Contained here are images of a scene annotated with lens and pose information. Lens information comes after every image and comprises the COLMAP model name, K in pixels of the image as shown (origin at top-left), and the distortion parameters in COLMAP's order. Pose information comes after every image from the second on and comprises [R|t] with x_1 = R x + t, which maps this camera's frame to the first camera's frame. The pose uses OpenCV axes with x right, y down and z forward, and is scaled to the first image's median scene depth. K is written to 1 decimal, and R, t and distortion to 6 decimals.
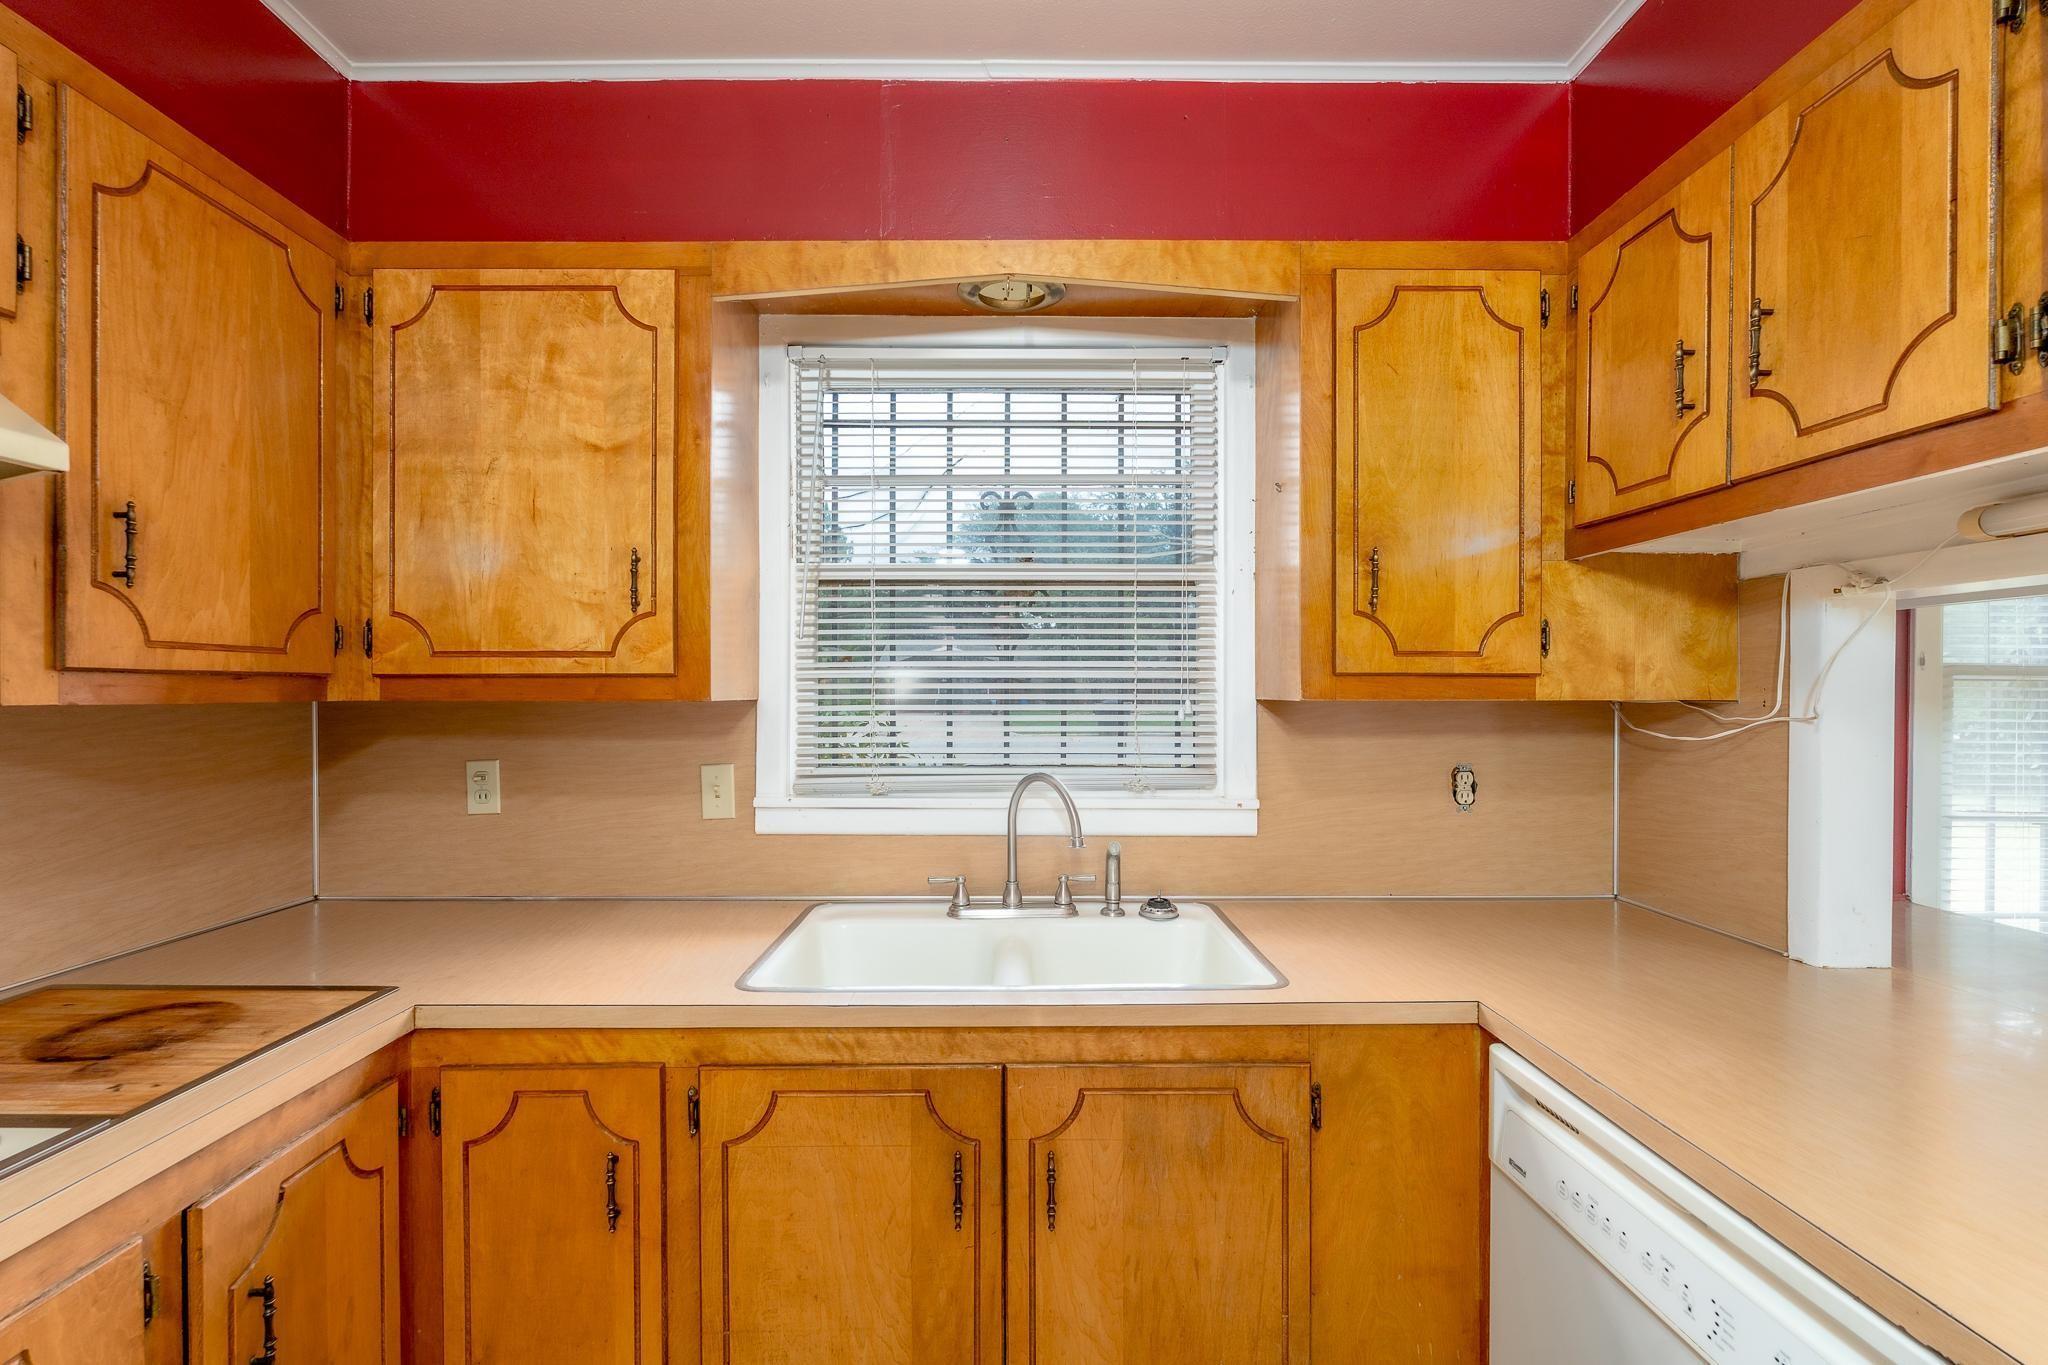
lens RADIAL K [[895.2, 0, 1020.5], [0, 895.2, 689.1], [0, 0, 1]] dist [0.001198, 0.000057]
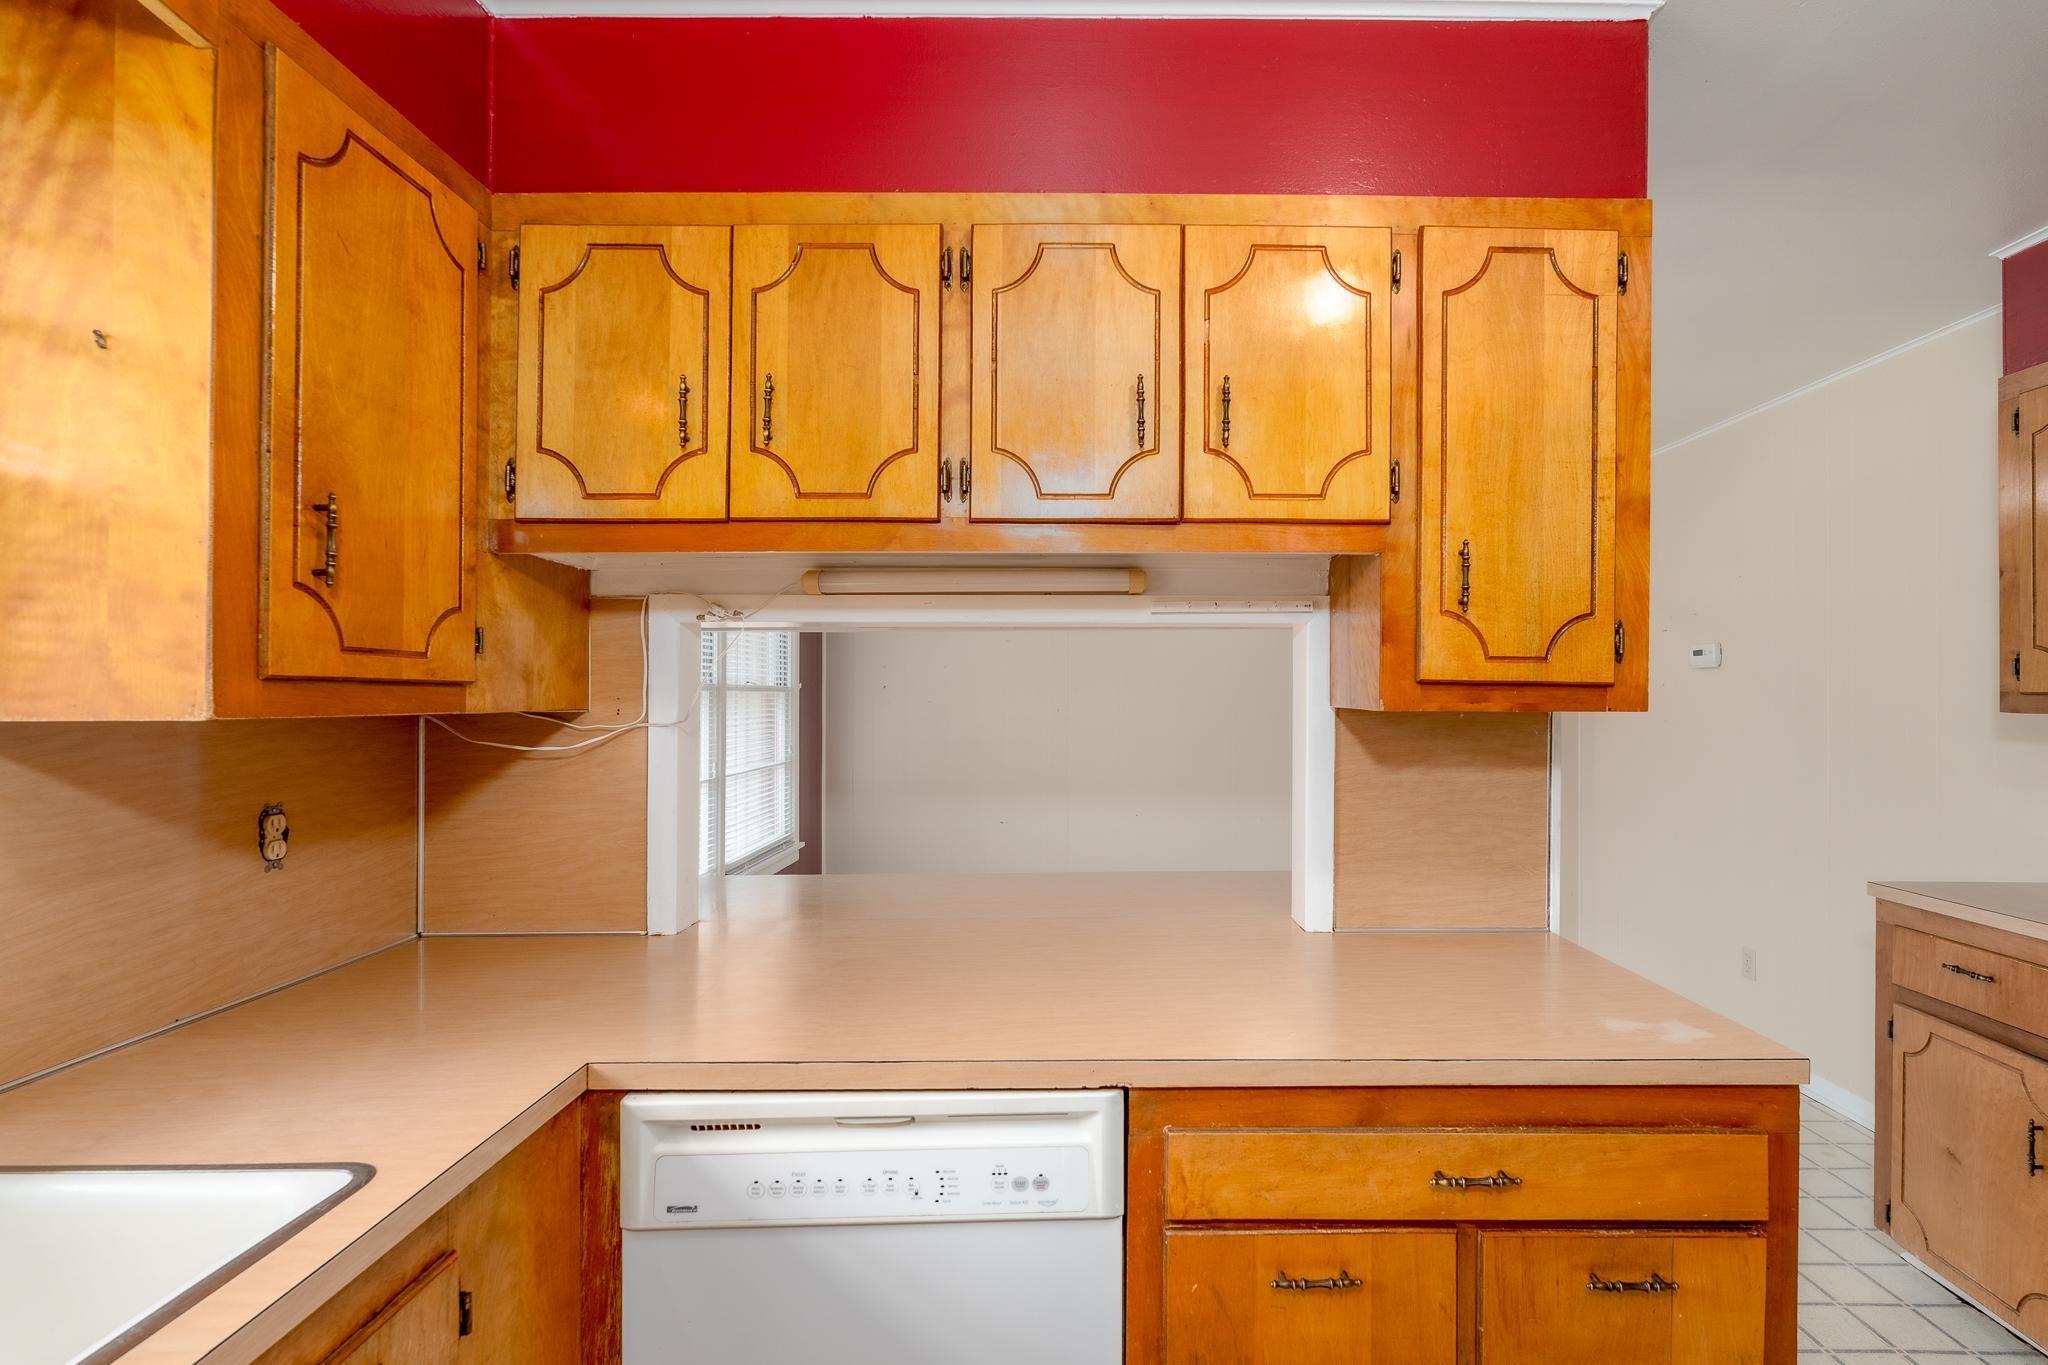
lens RADIAL K [[962.9, 0, 1072.7], [0, 962.9, 691.7], [0, 0, 1]] dist [0.002350, 0.000267]
pose [[-0.000455, 0.003560, 0.999994, -0.339115], [0.002005, 0.999992, -0.003559, -0.002944], [-0.999998, 0.002004, -0.000463, 0.430254]]
